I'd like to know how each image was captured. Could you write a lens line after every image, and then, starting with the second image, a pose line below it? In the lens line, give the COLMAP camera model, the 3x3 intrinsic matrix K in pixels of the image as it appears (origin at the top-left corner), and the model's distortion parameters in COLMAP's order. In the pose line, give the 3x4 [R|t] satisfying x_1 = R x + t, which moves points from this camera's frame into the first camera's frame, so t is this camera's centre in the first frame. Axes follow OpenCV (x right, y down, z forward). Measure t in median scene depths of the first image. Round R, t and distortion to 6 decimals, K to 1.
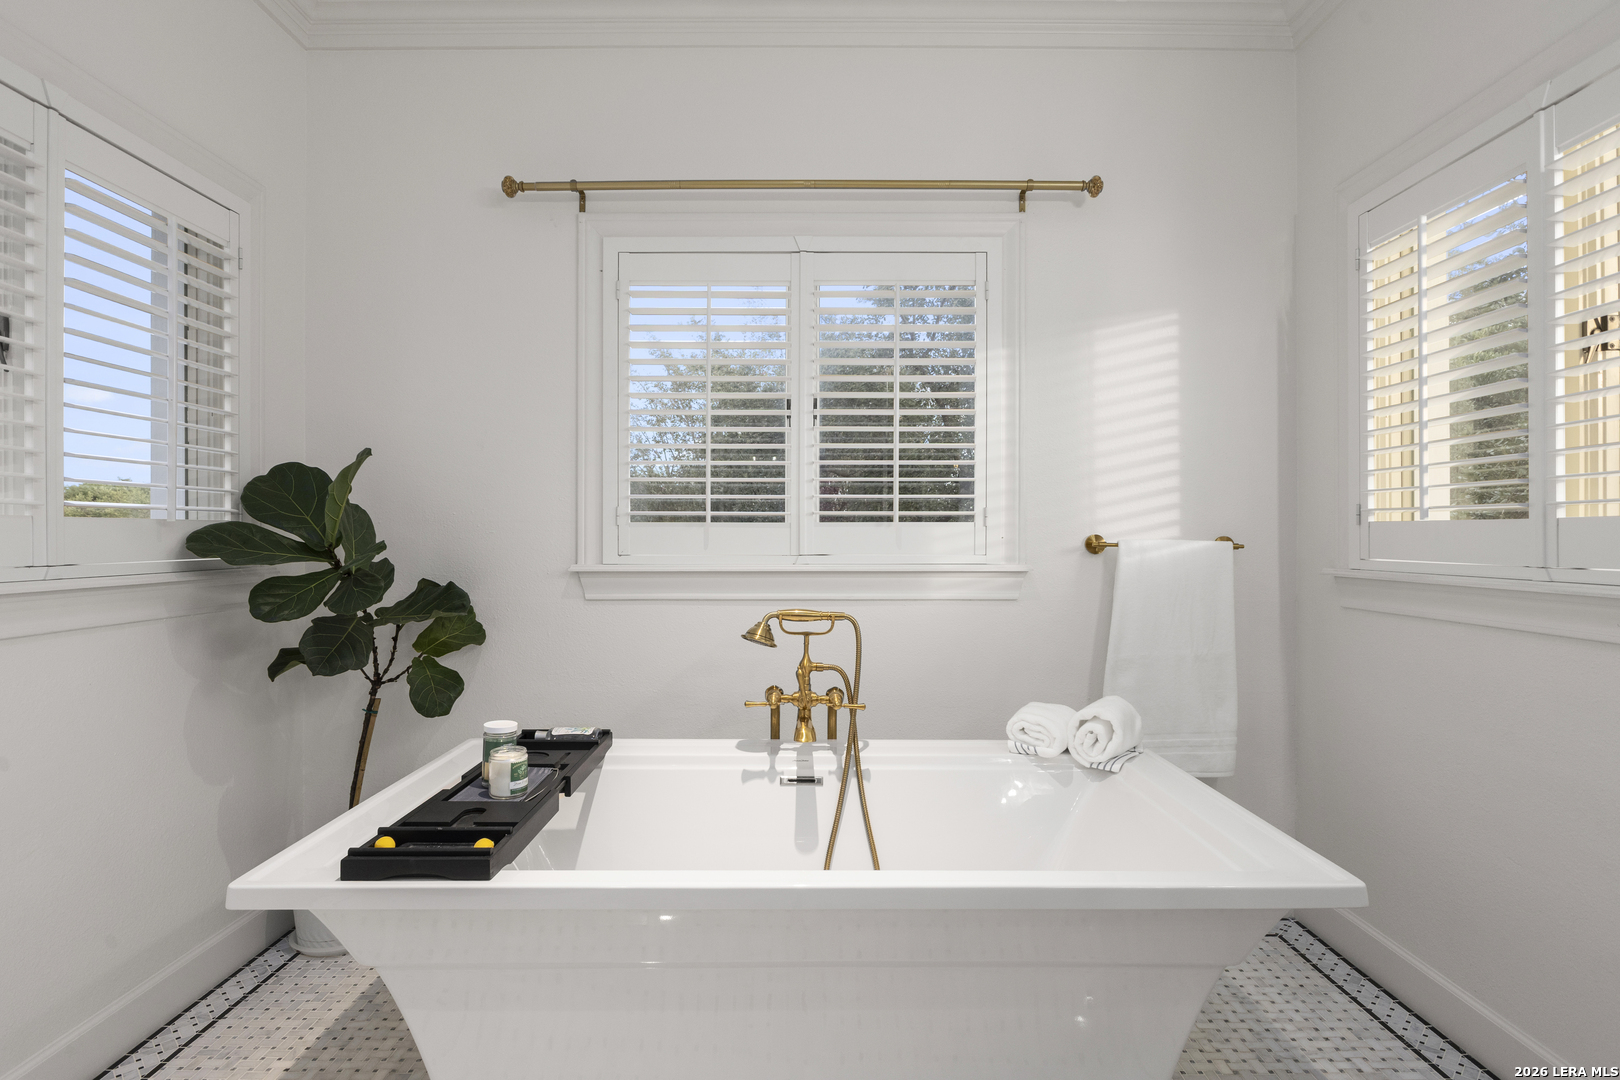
lens RADIAL K [[869.9, 0, 810.7], [0, 869.9, 541.8], [0, 0, 1]] dist [-0.003229, -0.000329]
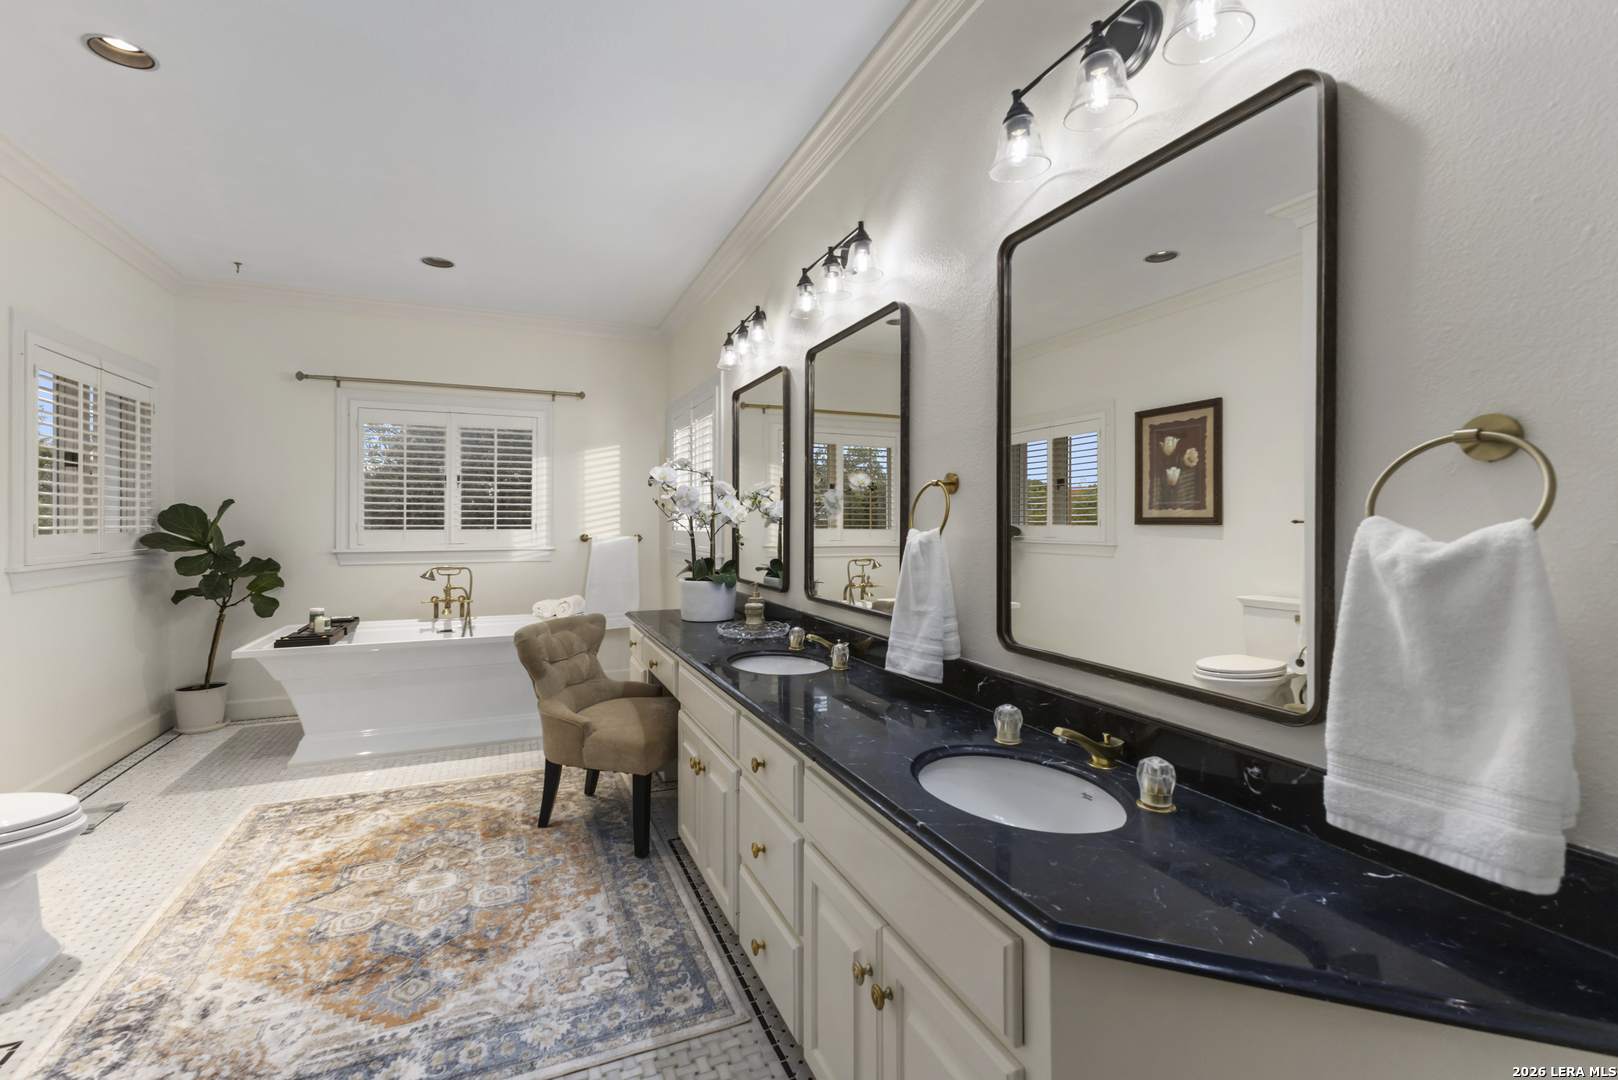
lens RADIAL K [[703.8, 0, 805.1], [0, 703.8, 522.6], [0, 0, 1]] dist [0.014781, -0.001247]
pose [[0.922108, -0.000168, 0.386933, 0.136951], [0.001017, 0.999998, -0.001989, -0.037782], [-0.386932, 0.002228, 0.922106, -1.156610]]
